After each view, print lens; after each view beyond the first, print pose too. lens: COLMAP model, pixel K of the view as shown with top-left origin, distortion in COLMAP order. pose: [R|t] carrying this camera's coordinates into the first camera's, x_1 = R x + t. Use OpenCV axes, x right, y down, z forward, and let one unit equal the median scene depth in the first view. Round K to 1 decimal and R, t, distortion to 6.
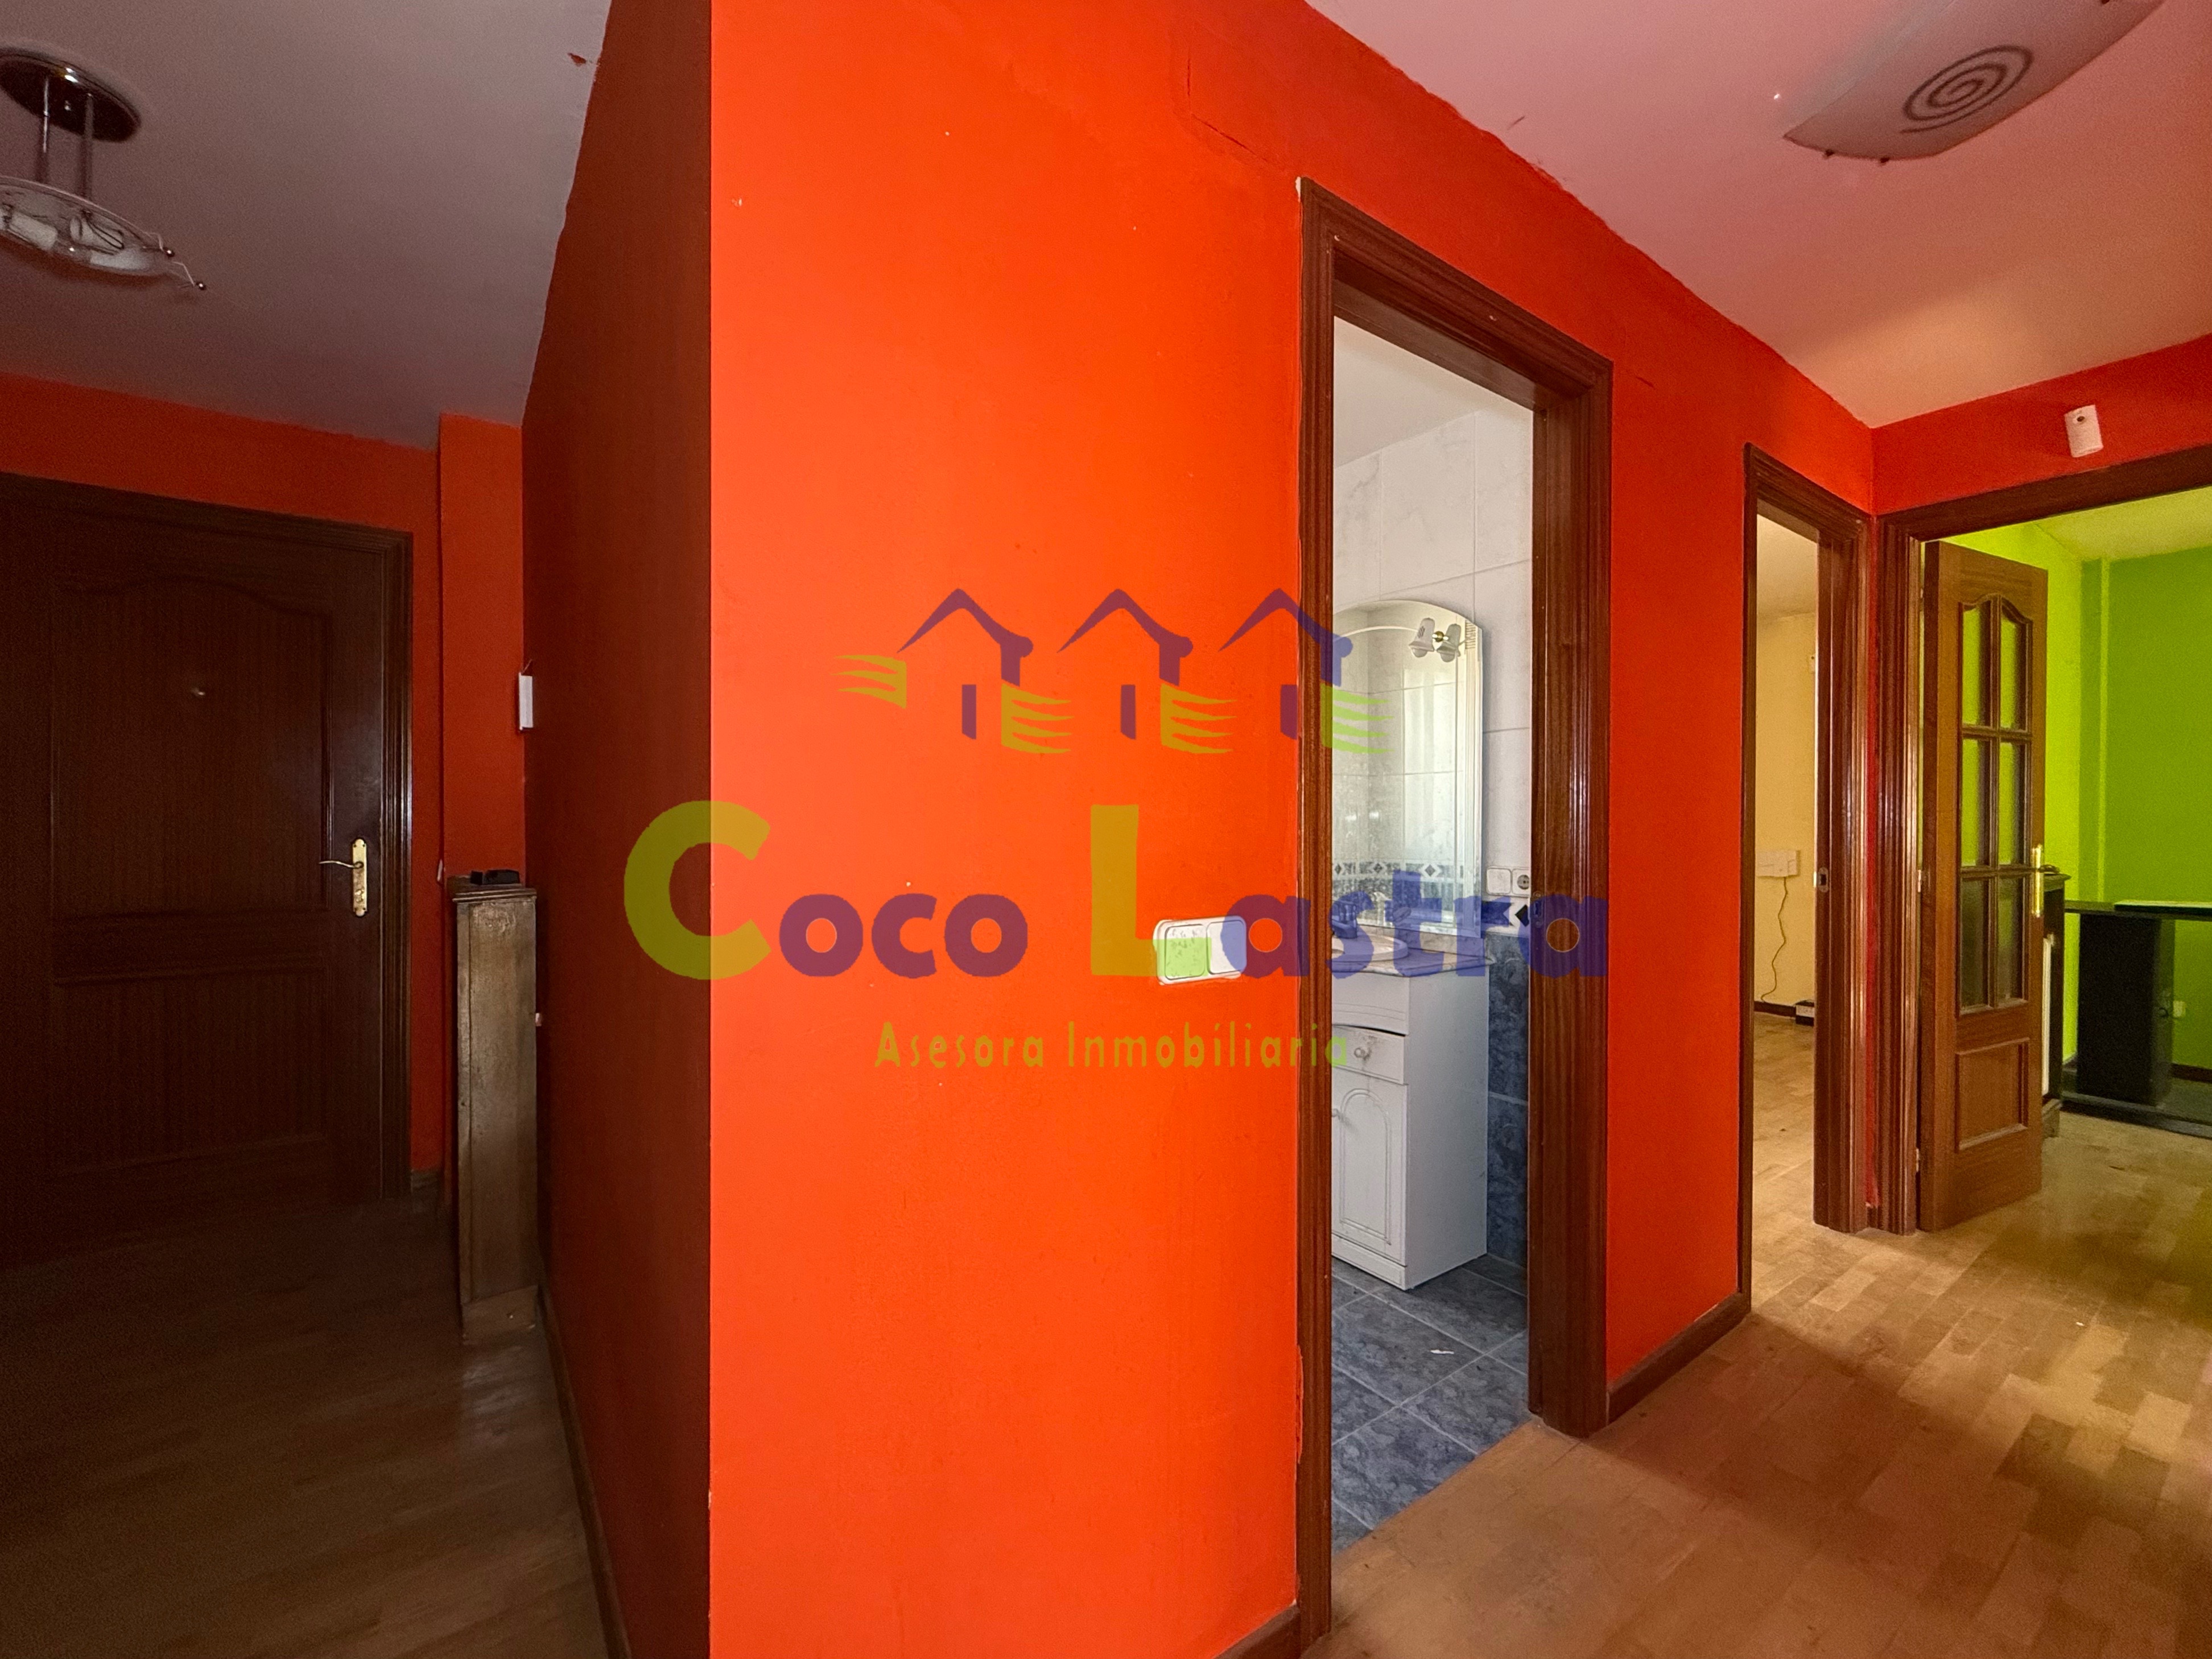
lens RADIAL K [[907.4, 0, 1109.0], [0, 907.4, 837.0], [0, 0, 1]] dist [0.004109, -0.000196]
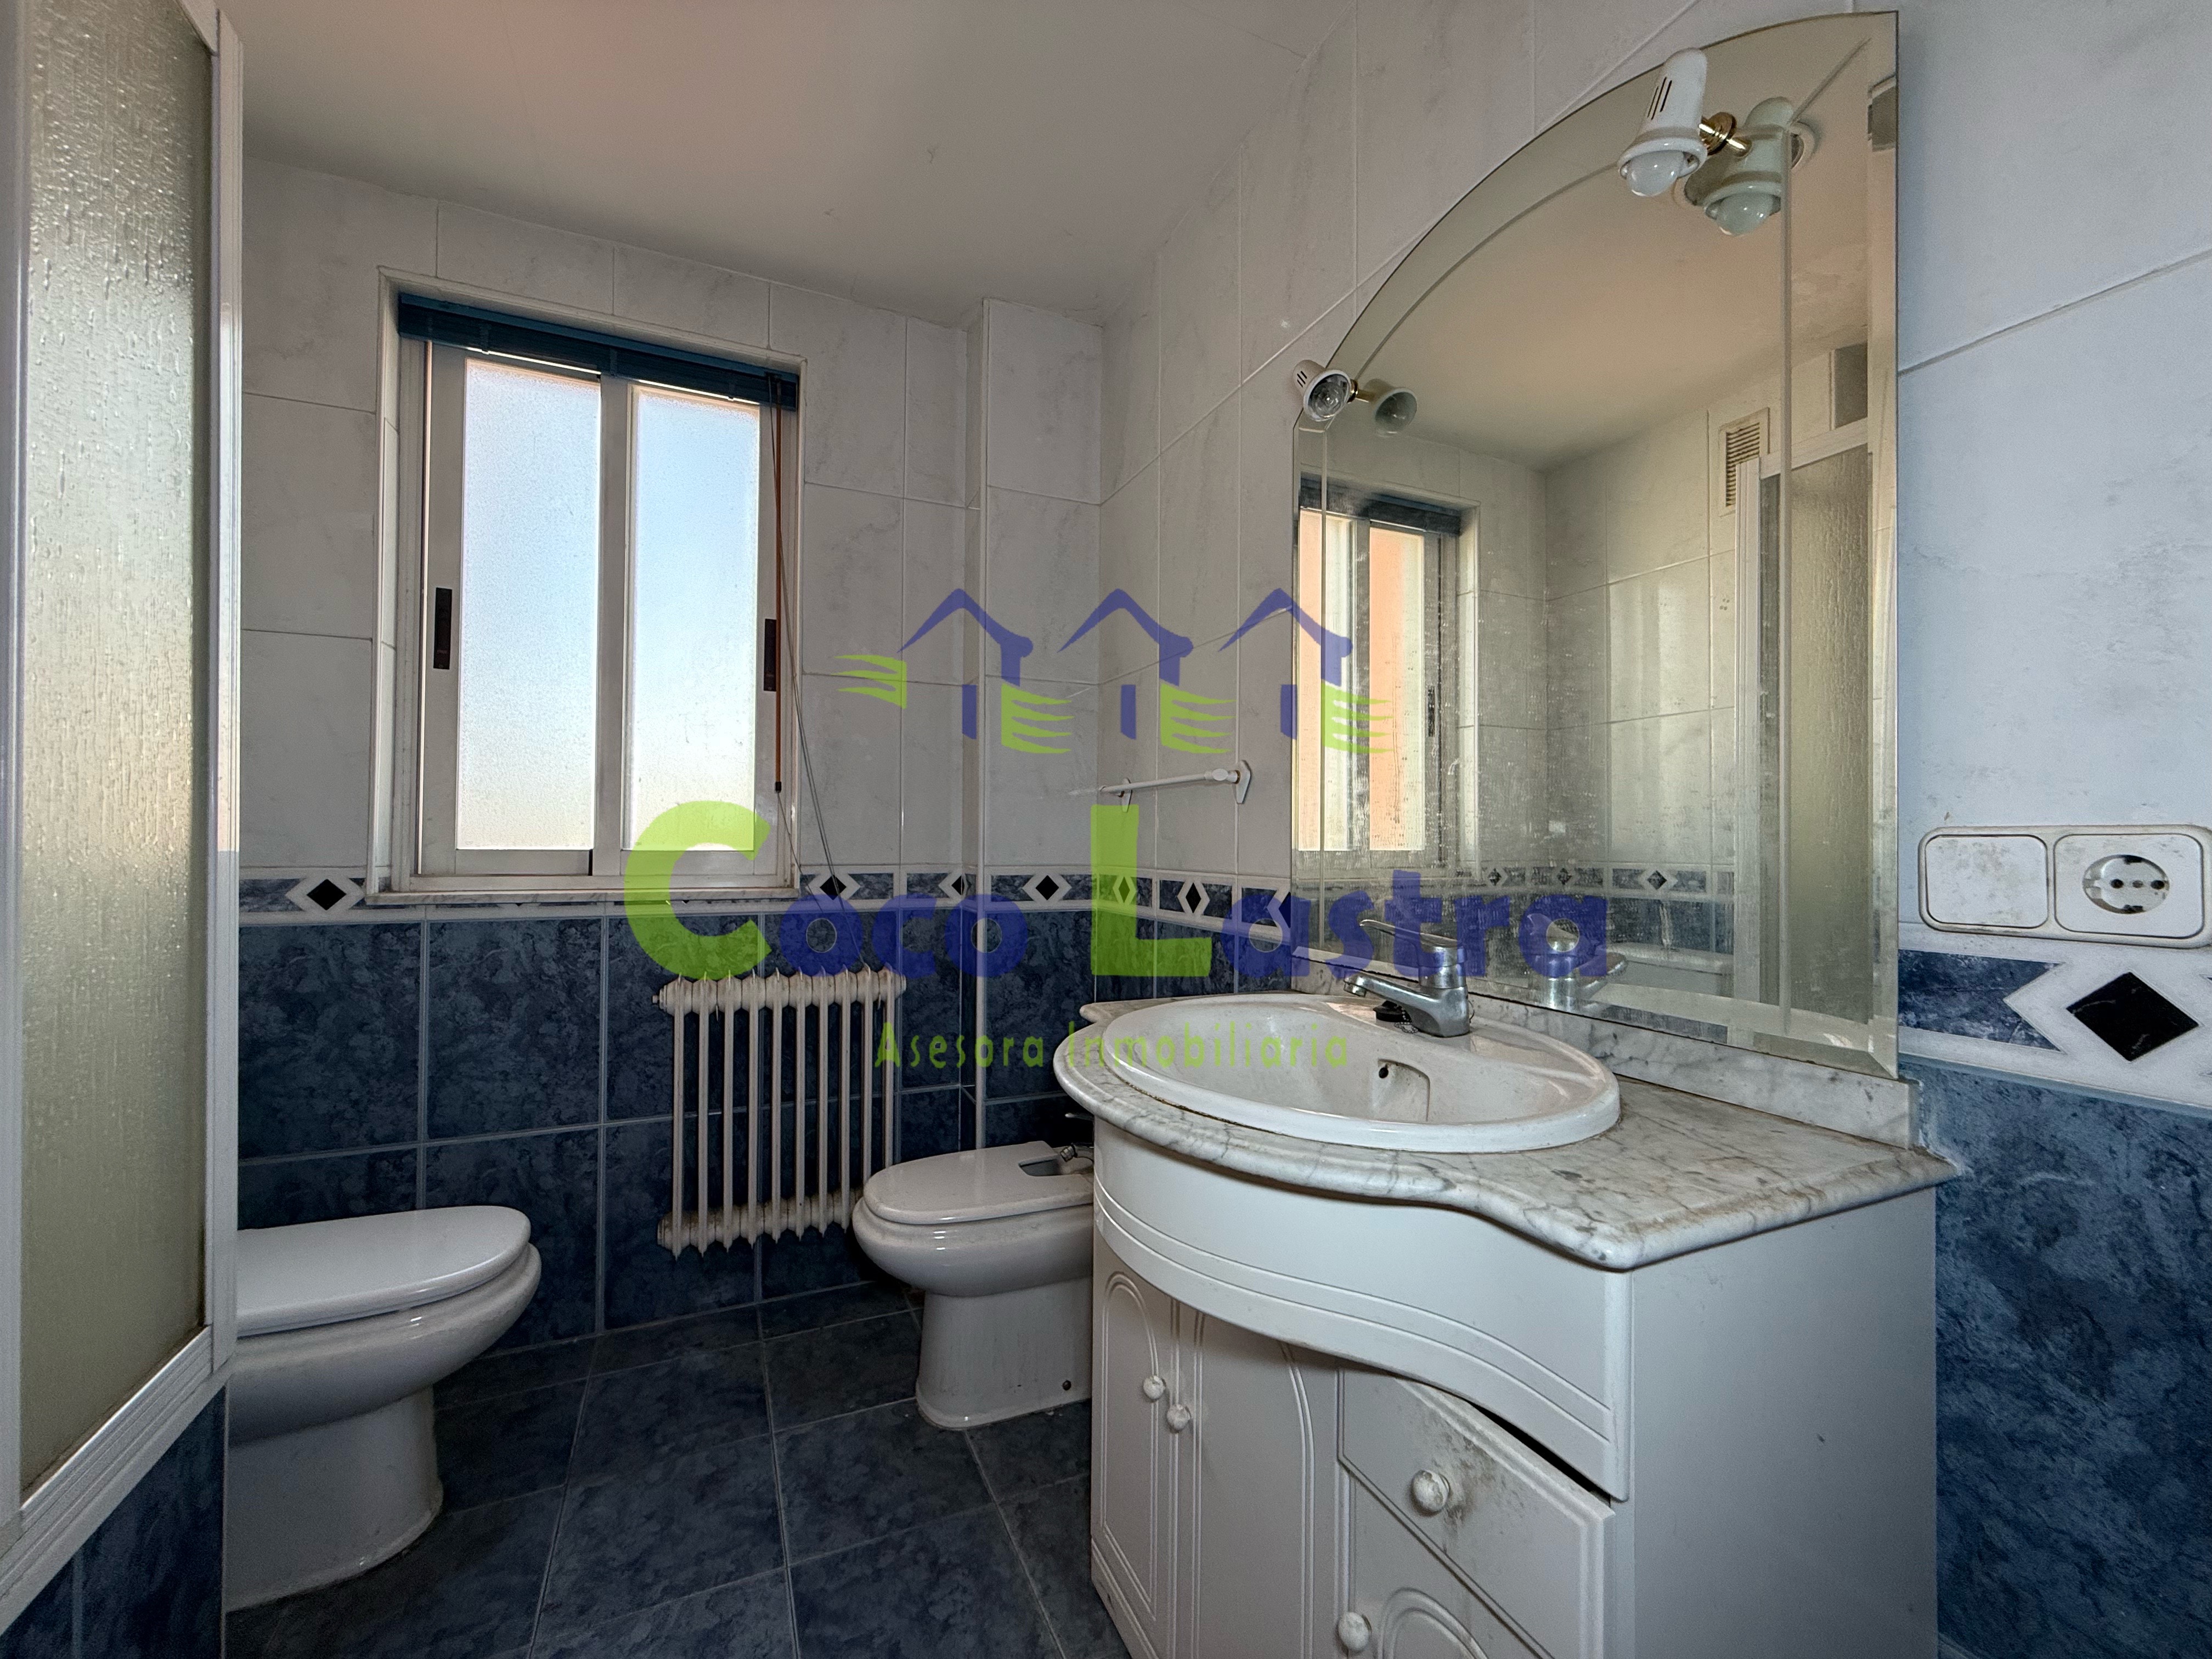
lens RADIAL K [[907.4, 0, 1096.3], [0, 907.4, 832.2], [0, 0, 1]] dist [0.004109, -0.000196]
pose [[0.979813, -0.001009, -0.199915, 0.221914], [-0.001240, 0.999937, -0.011126, 0.037442], [0.199914, 0.011149, 0.979750, 0.676129]]
